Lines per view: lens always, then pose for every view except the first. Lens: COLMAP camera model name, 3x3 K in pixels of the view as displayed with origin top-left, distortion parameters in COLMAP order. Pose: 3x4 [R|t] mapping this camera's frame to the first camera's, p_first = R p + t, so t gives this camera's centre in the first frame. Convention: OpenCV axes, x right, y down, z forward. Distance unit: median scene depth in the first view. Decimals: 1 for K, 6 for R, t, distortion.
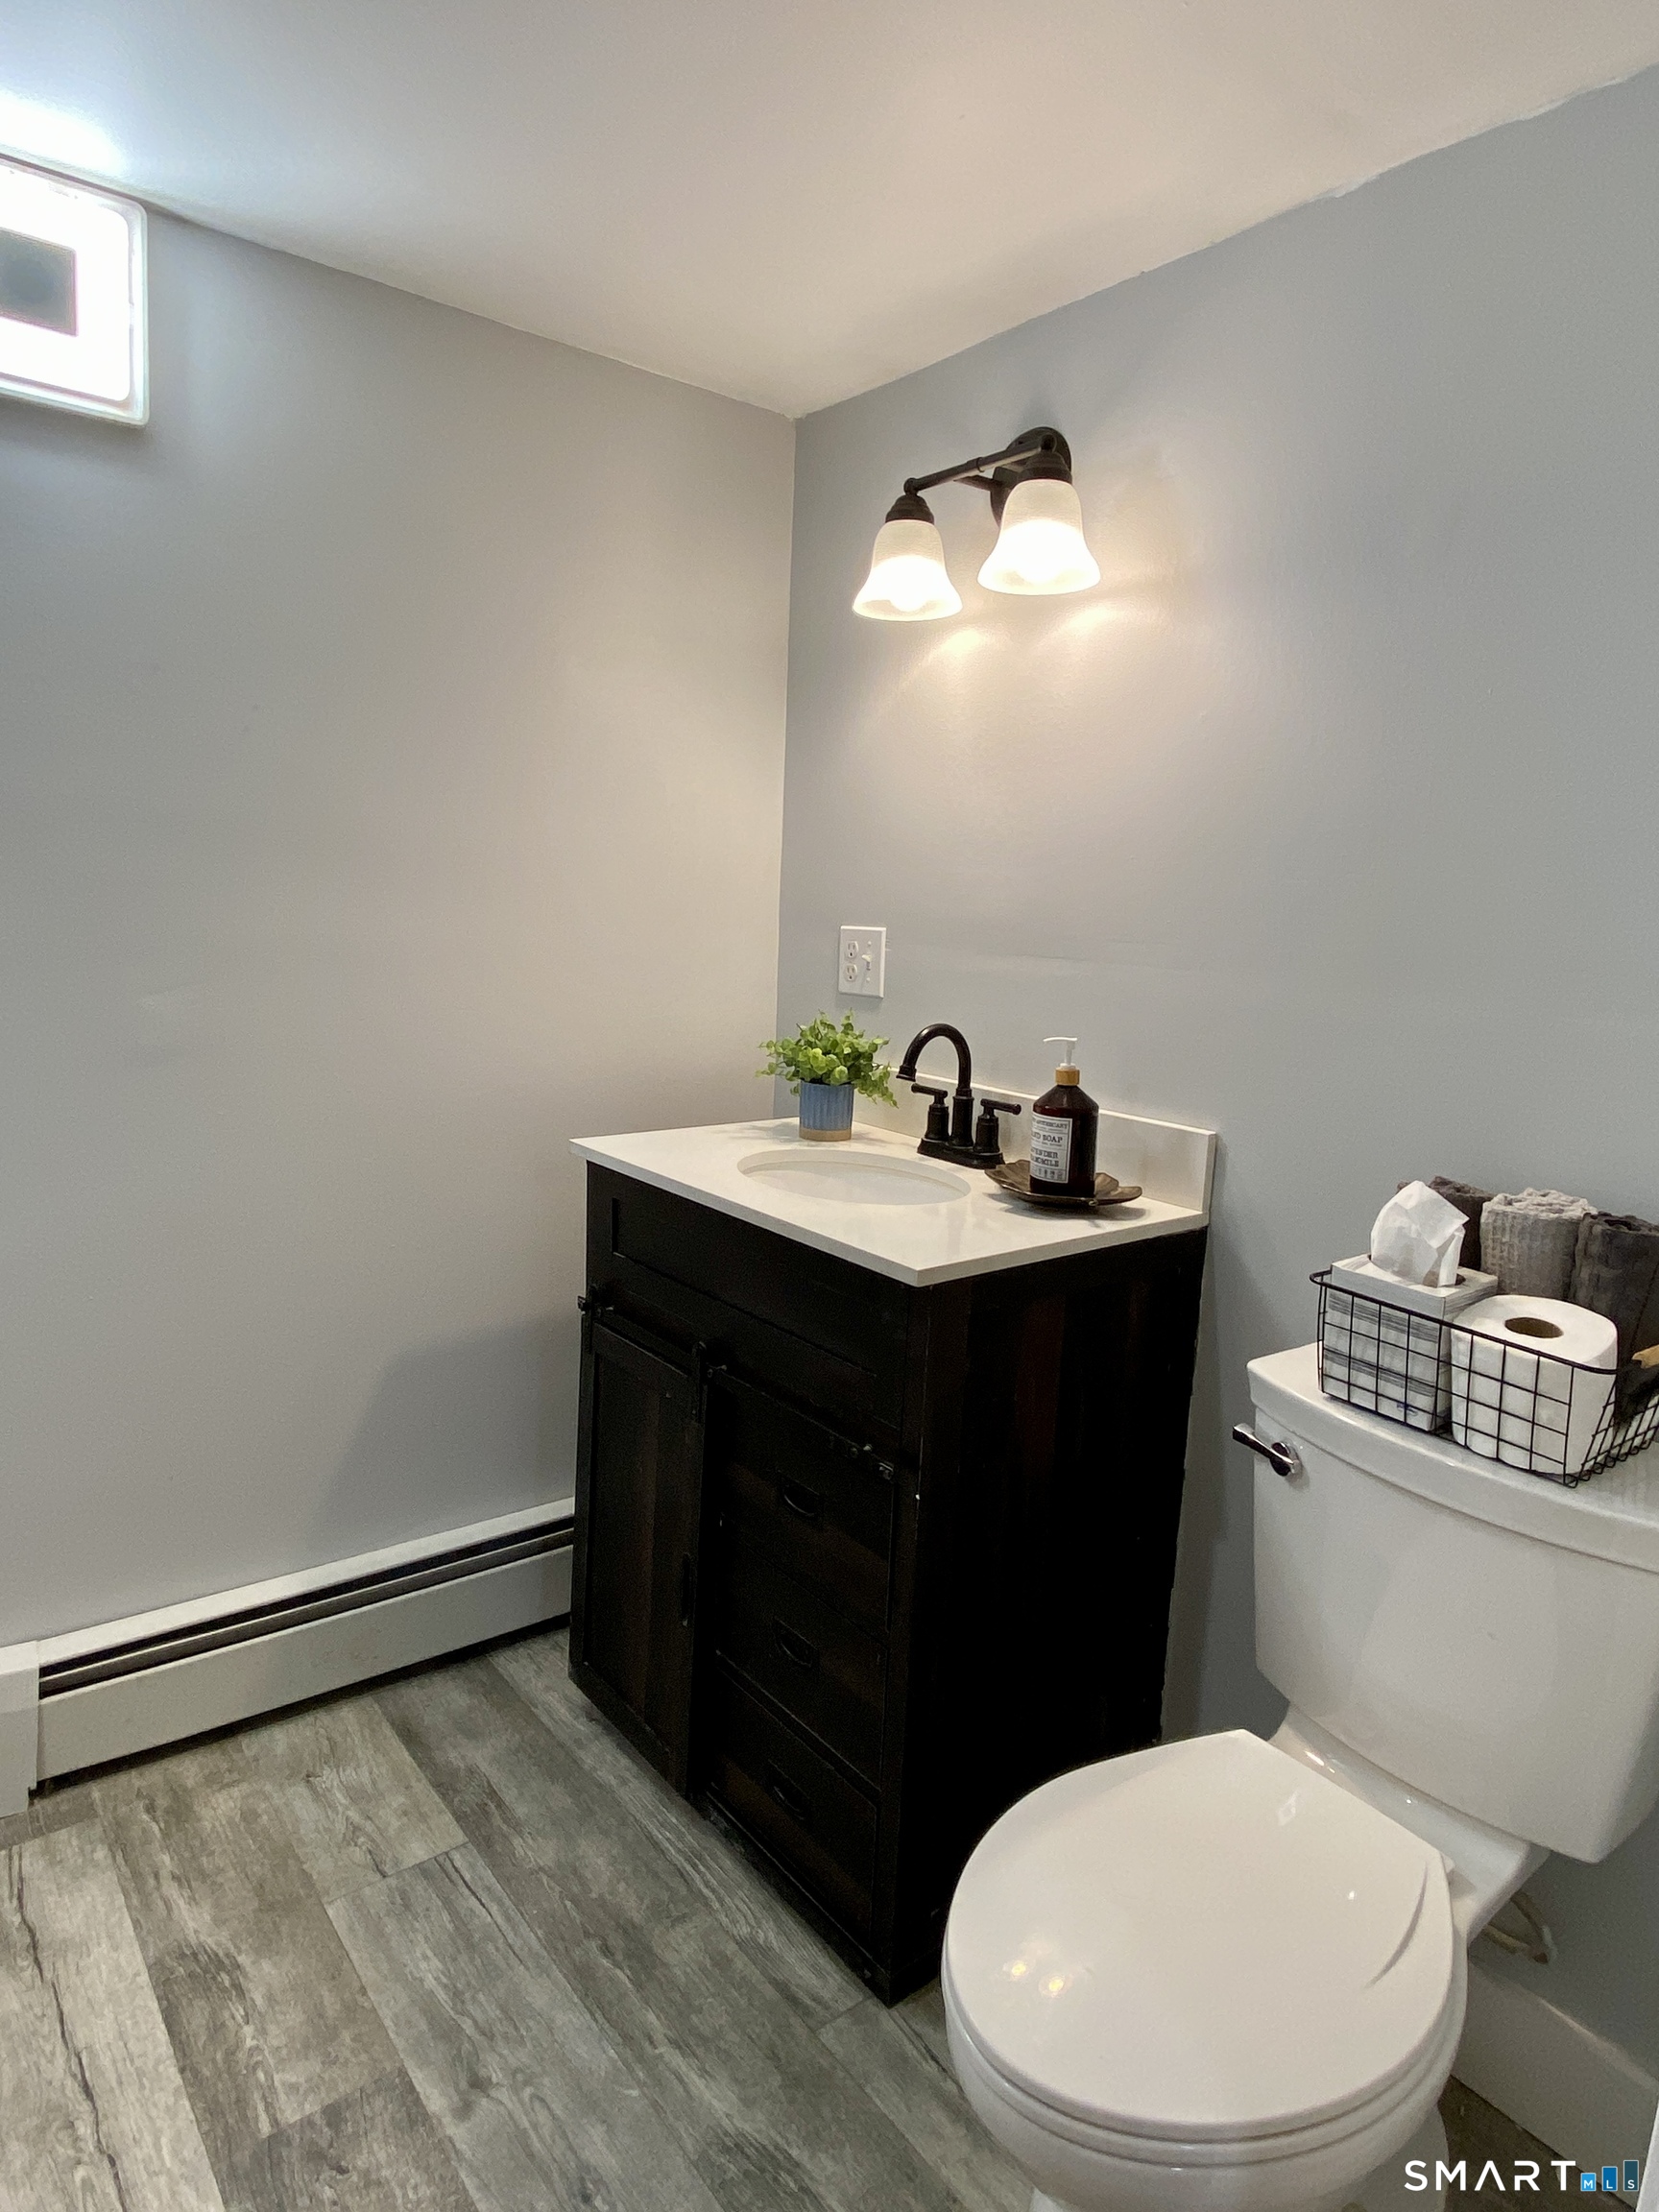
lens RADIAL K [[1239.6, 0, 829.0], [0, 1239.6, 1107.6], [0, 0, 1]] dist [-0.002135, -0.041226]
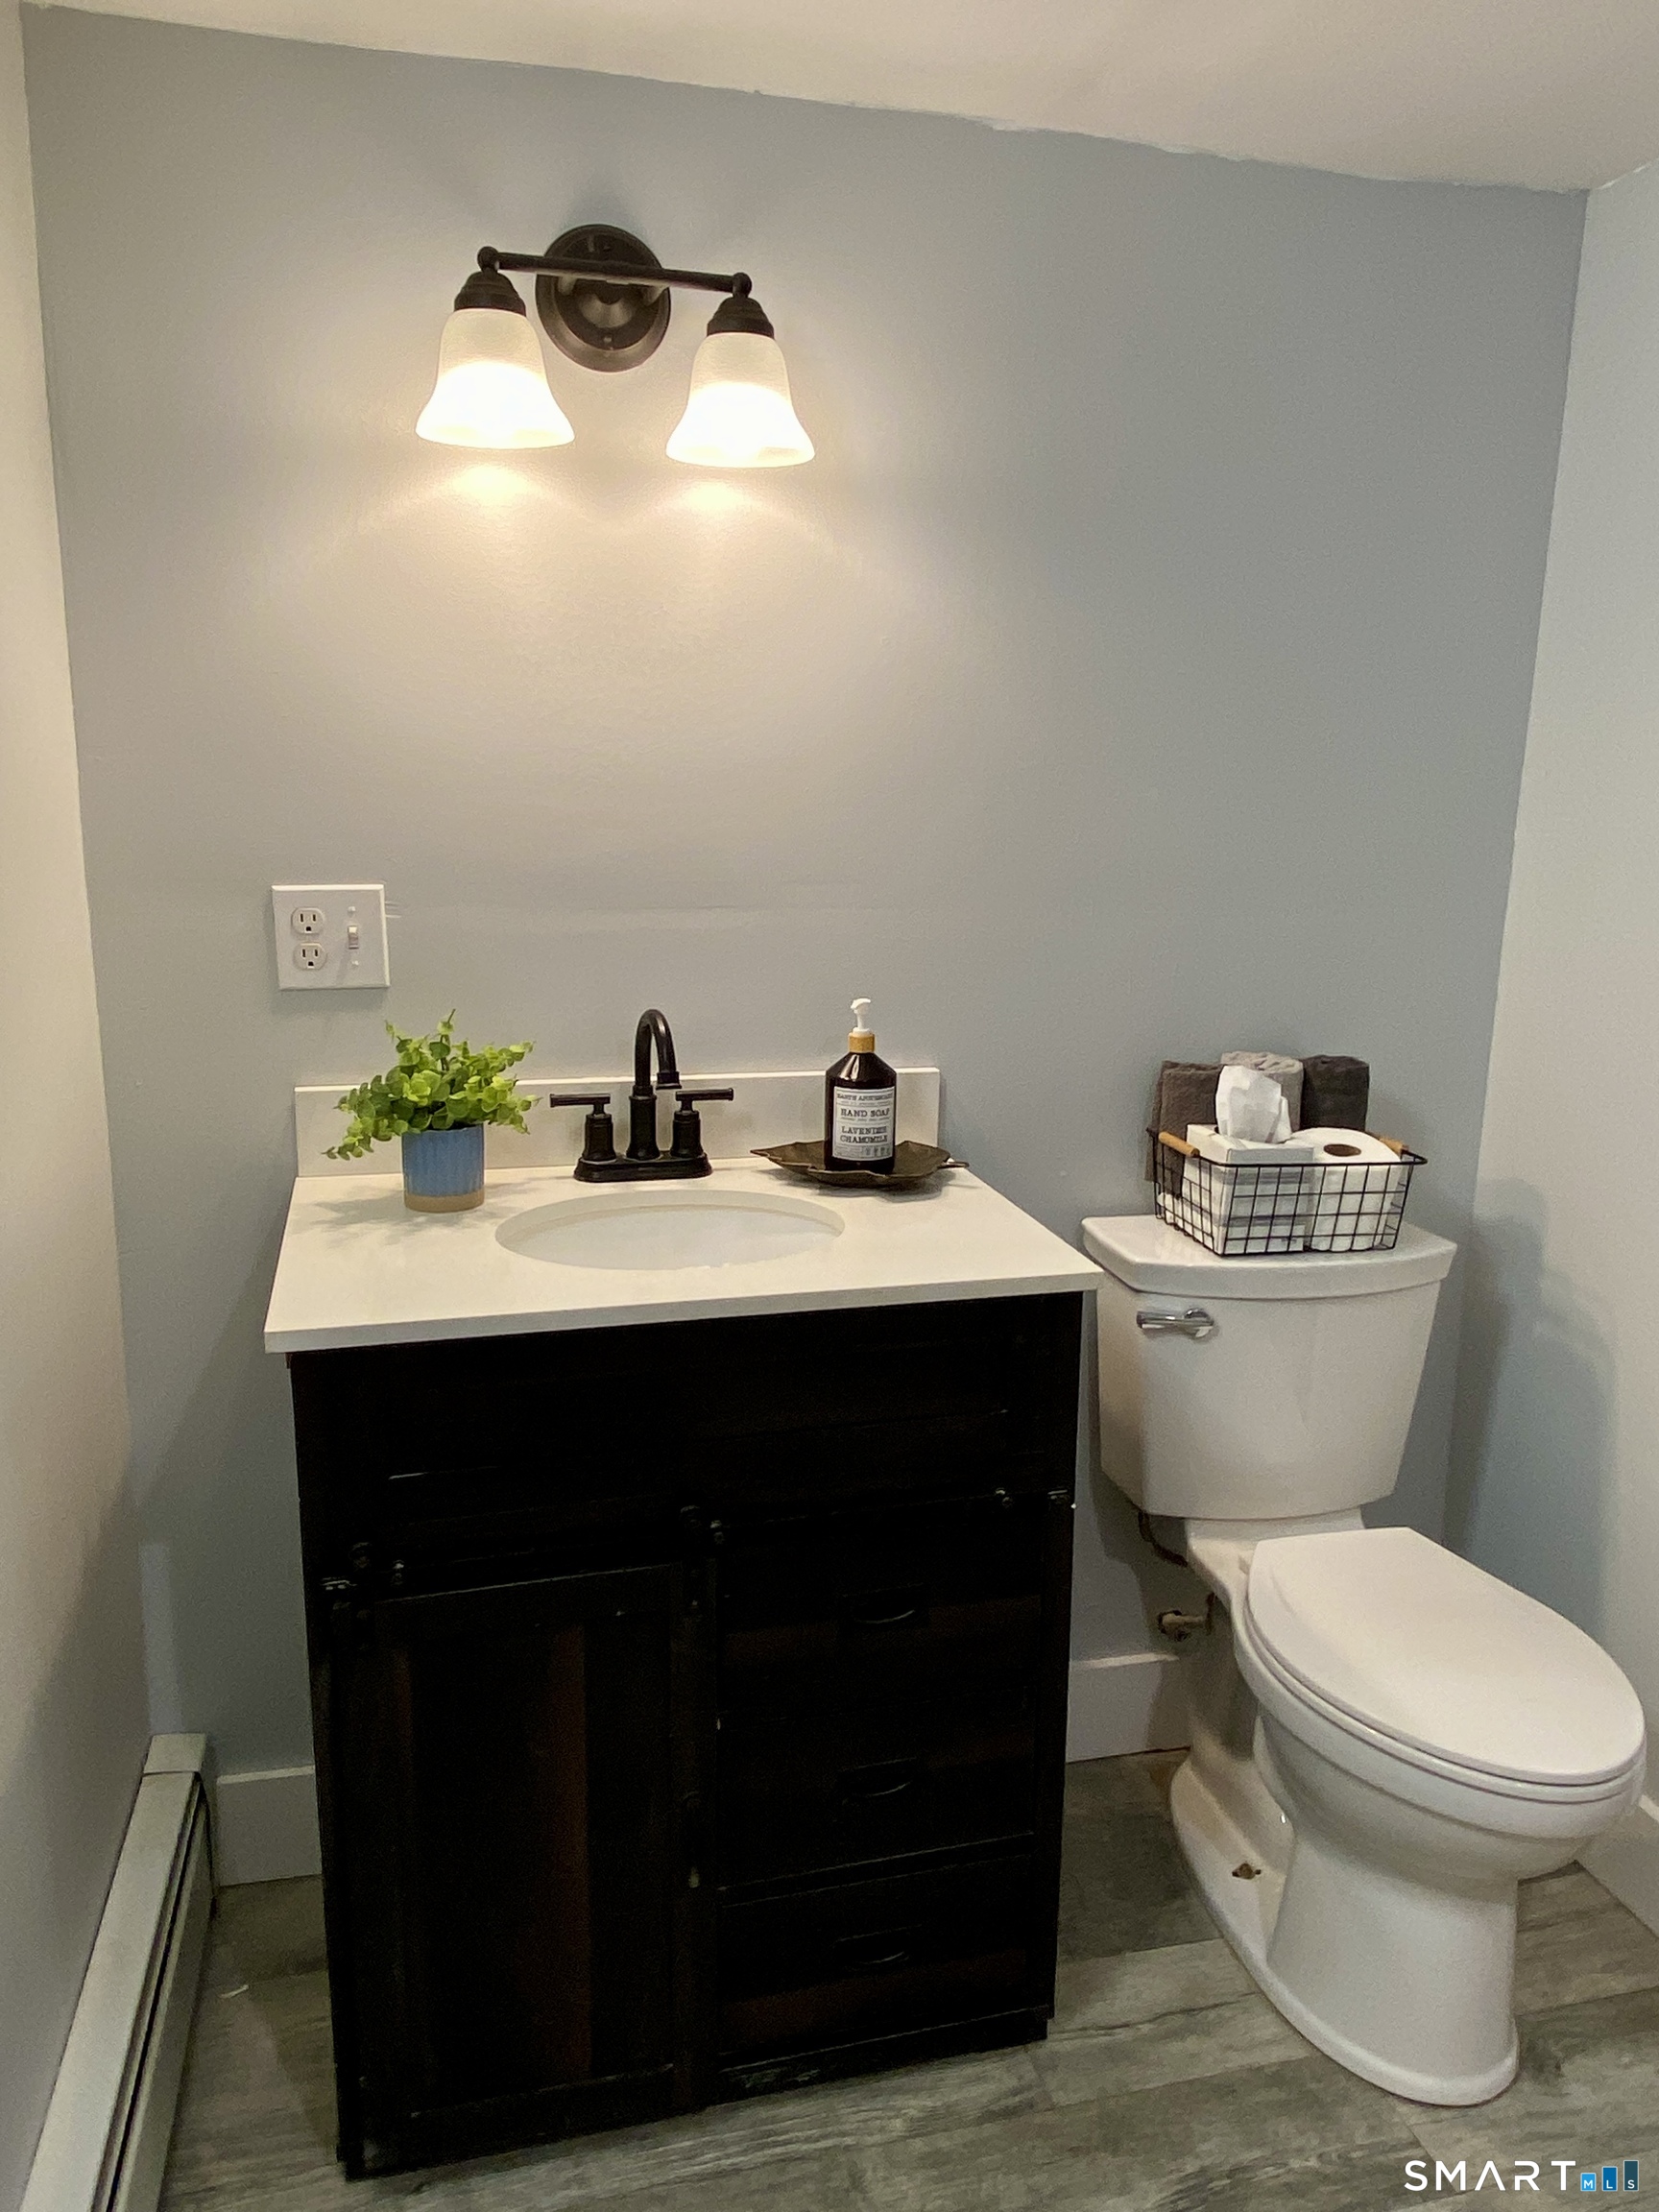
lens RADIAL K [[1566.1, 0, 834.1], [0, 1566.1, 1100.1], [0, 0, 1]] dist [0.005300, -0.064299]
pose [[0.398815, -0.226358, 0.888656, -0.846237], [0.146899, 0.972312, 0.181741, -0.196219], [-0.905189, 0.058062, 0.421024, 0.549566]]
